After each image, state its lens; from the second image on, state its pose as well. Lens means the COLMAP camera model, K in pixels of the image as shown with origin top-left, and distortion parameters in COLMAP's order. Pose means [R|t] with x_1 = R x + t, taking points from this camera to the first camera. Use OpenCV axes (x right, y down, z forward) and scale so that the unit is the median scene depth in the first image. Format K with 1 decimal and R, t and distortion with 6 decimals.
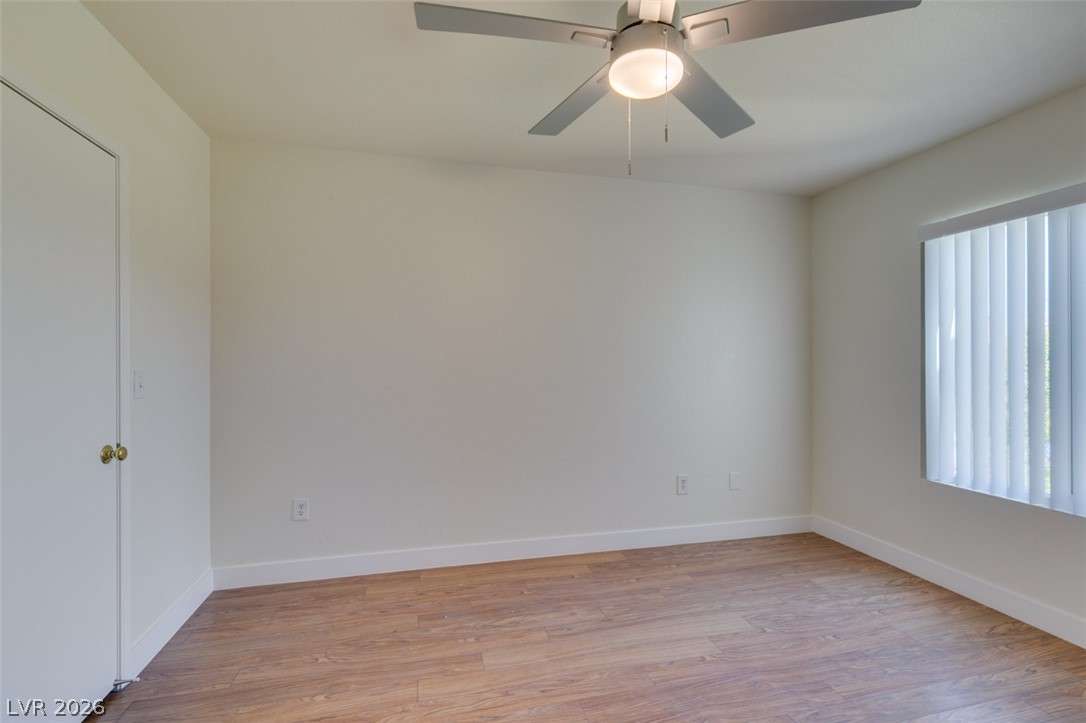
lens RADIAL K [[487.5, 0, 540.5], [0, 487.5, 361.7], [0, 0, 1]] dist [0.002787, -0.000346]
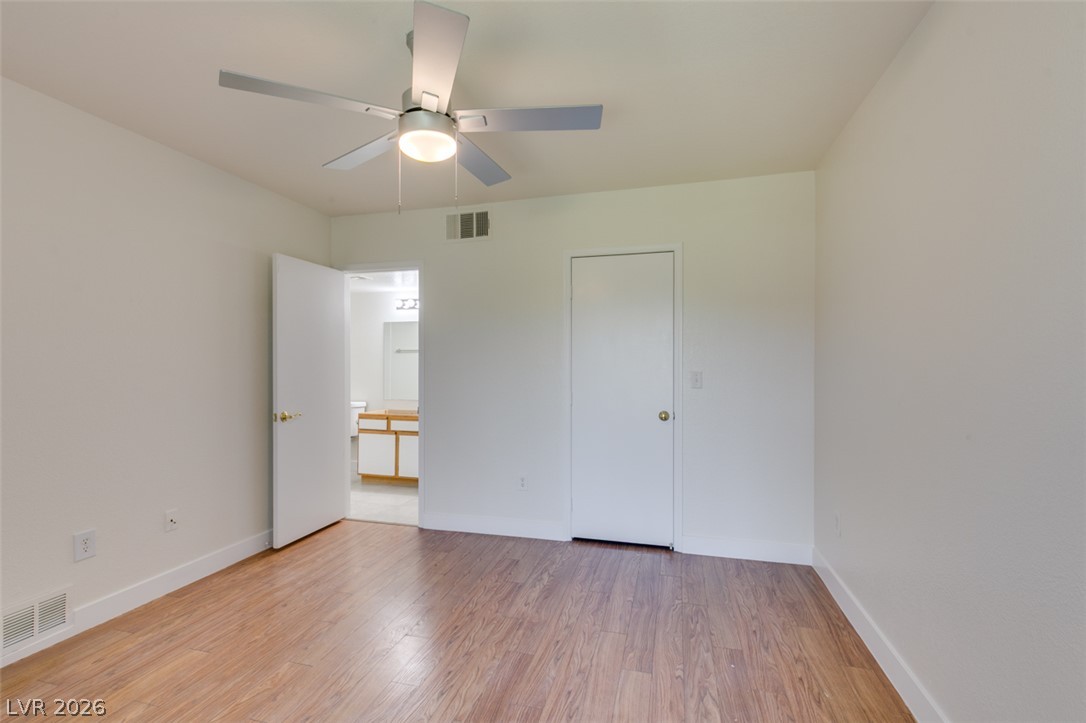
lens RADIAL K [[487.5, 0, 540.5], [0, 487.5, 361.7], [0, 0, 1]] dist [0.002787, -0.000346]
pose [[-0.487877, -0.004789, -0.872899, 0.647727], [-0.000111, 0.999985, -0.005424, -0.002885], [0.872913, -0.002549, -0.487870, 1.016323]]
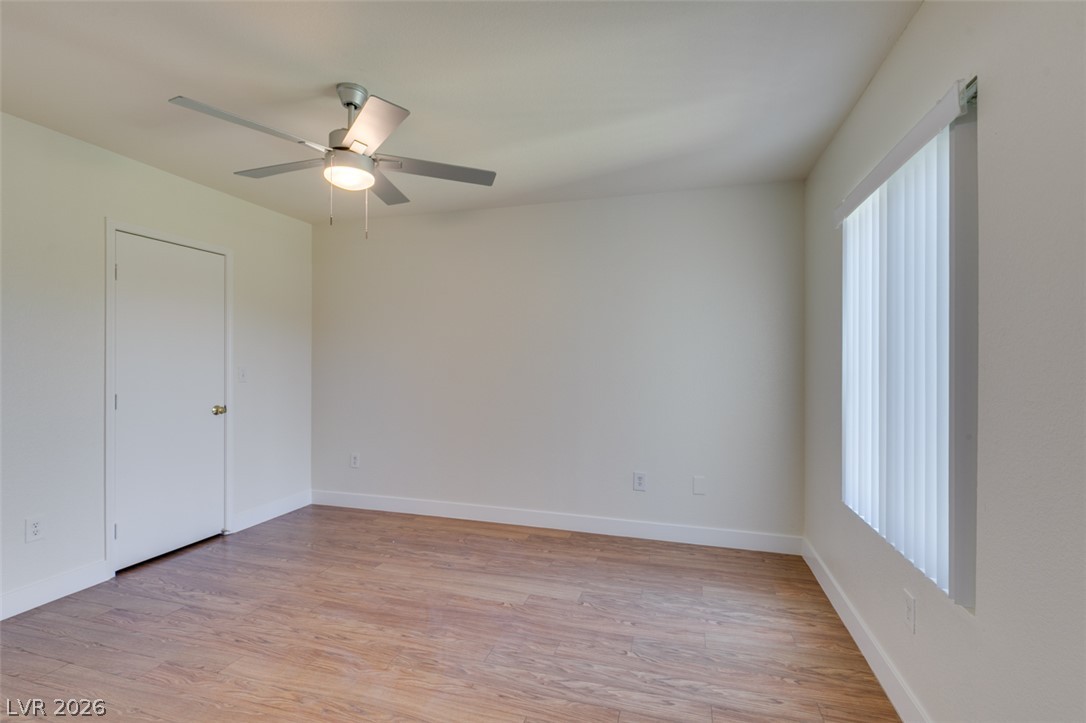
lens RADIAL K [[487.5, 0, 540.5], [0, 487.5, 361.7], [0, 0, 1]] dist [0.002787, -0.000346]
pose [[0.862281, 0.001872, -0.506426, 0.812841], [-0.003967, 0.999987, -0.003058, -0.000523], [0.506414, 0.004646, 0.862278, -0.013517]]
